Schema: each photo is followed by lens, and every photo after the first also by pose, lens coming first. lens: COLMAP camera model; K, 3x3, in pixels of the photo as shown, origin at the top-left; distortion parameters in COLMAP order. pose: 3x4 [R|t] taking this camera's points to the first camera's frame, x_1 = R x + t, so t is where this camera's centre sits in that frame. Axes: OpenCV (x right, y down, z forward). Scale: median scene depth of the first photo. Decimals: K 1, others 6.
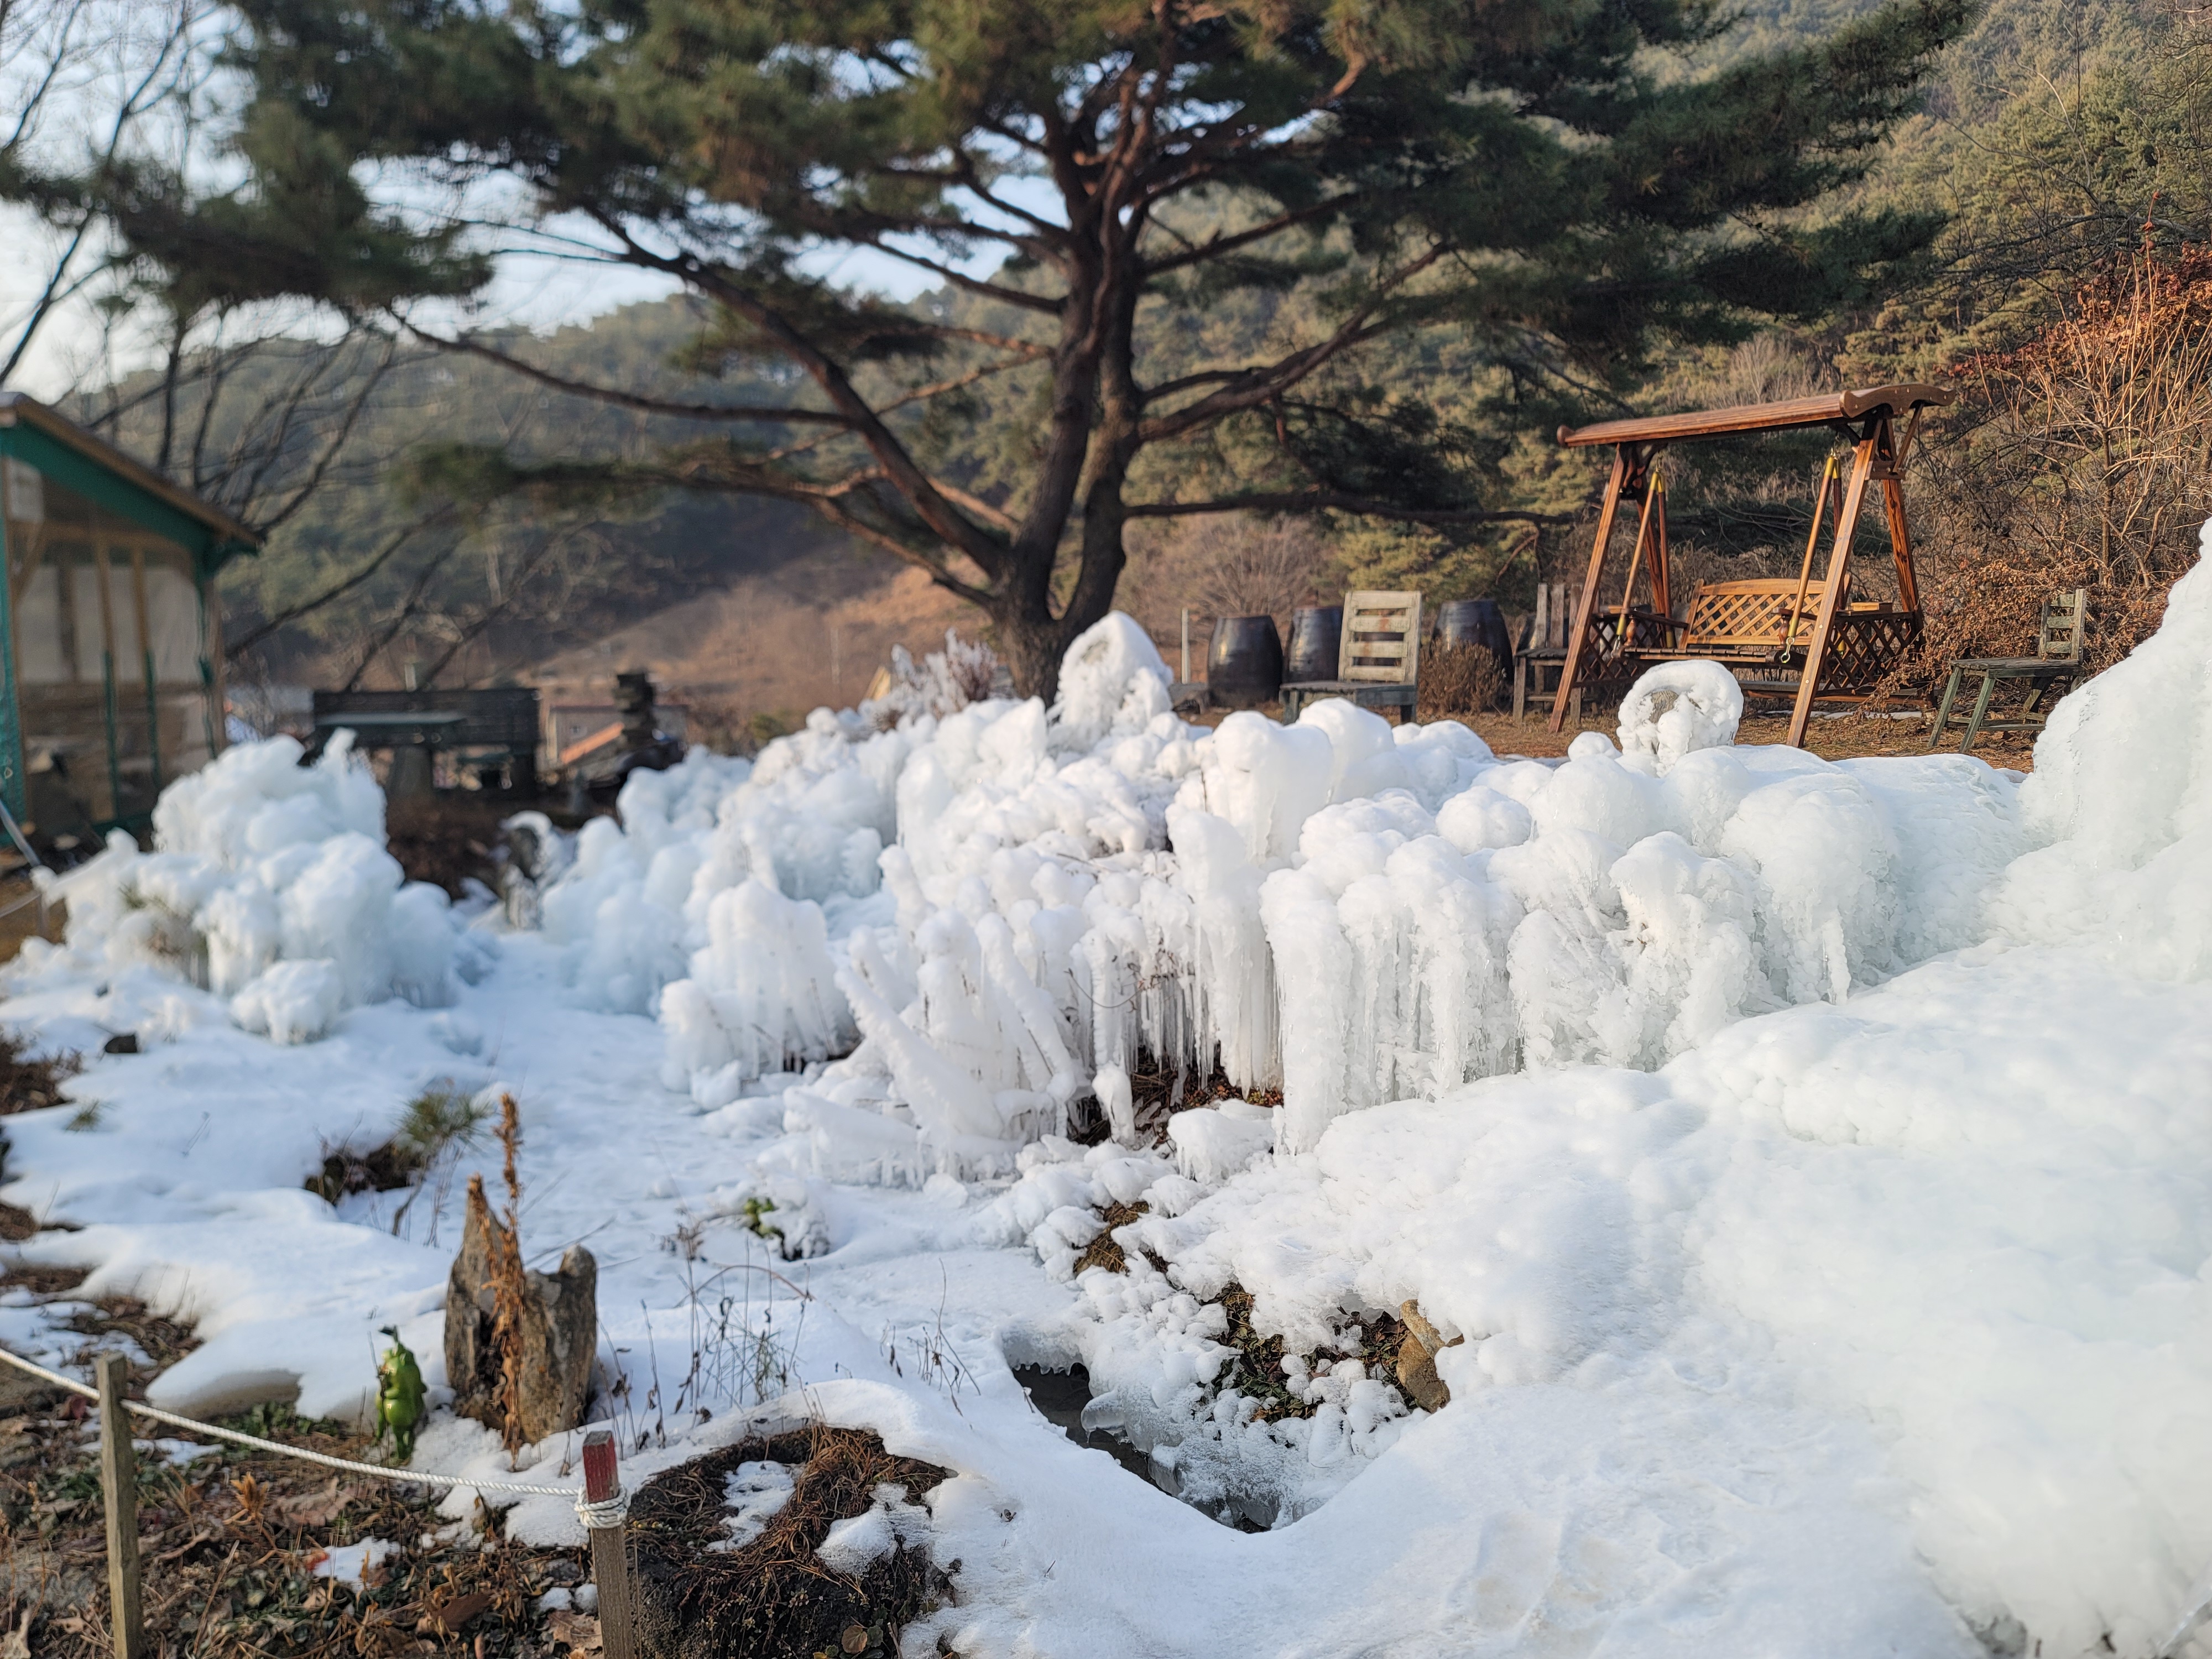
lens RADIAL K [[1595.9, 0, 1108.6], [0, 1595.9, 832.3], [0, 0, 1]] dist [0.042125, -0.009702]
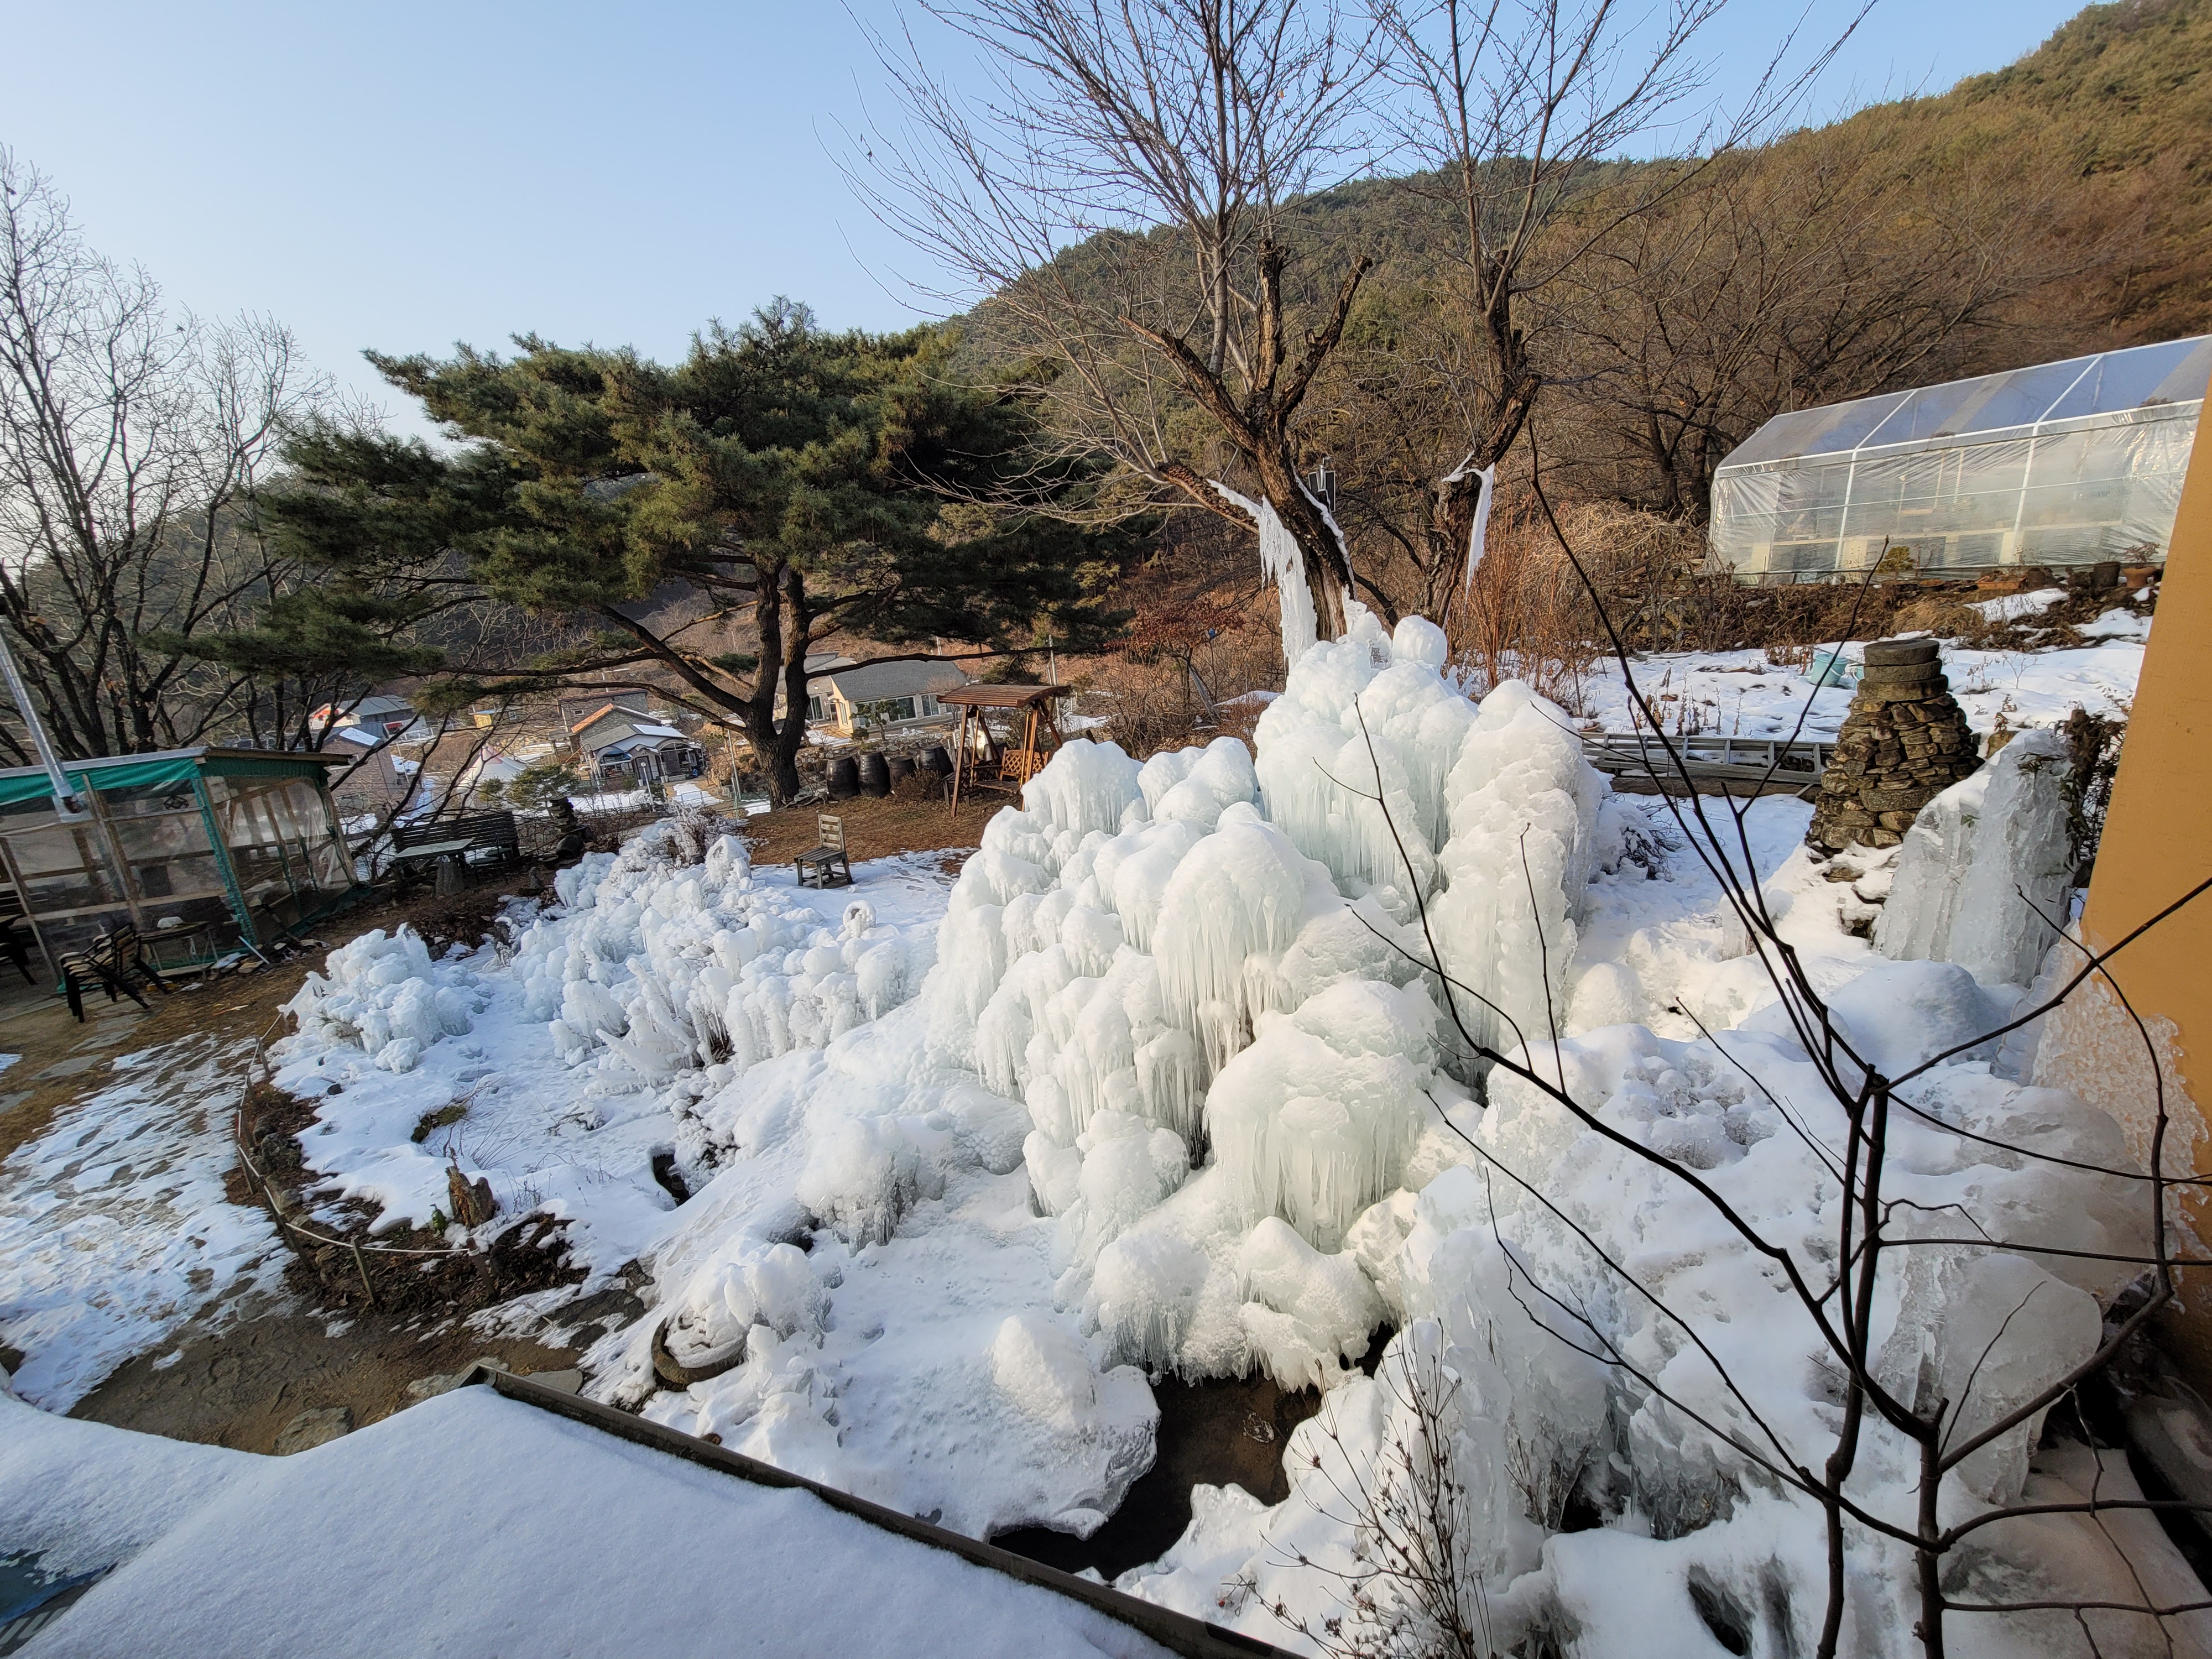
lens RADIAL K [[891.0, 0, 1102.8], [0, 891.0, 828.7], [0, 0, 1]] dist [-0.002189, 0.000165]
pose [[0.975523, -0.127670, 0.179041, 0.505406], [0.103046, 0.984676, 0.140692, -0.422103], [-0.194259, -0.118799, 0.973730, -0.757308]]
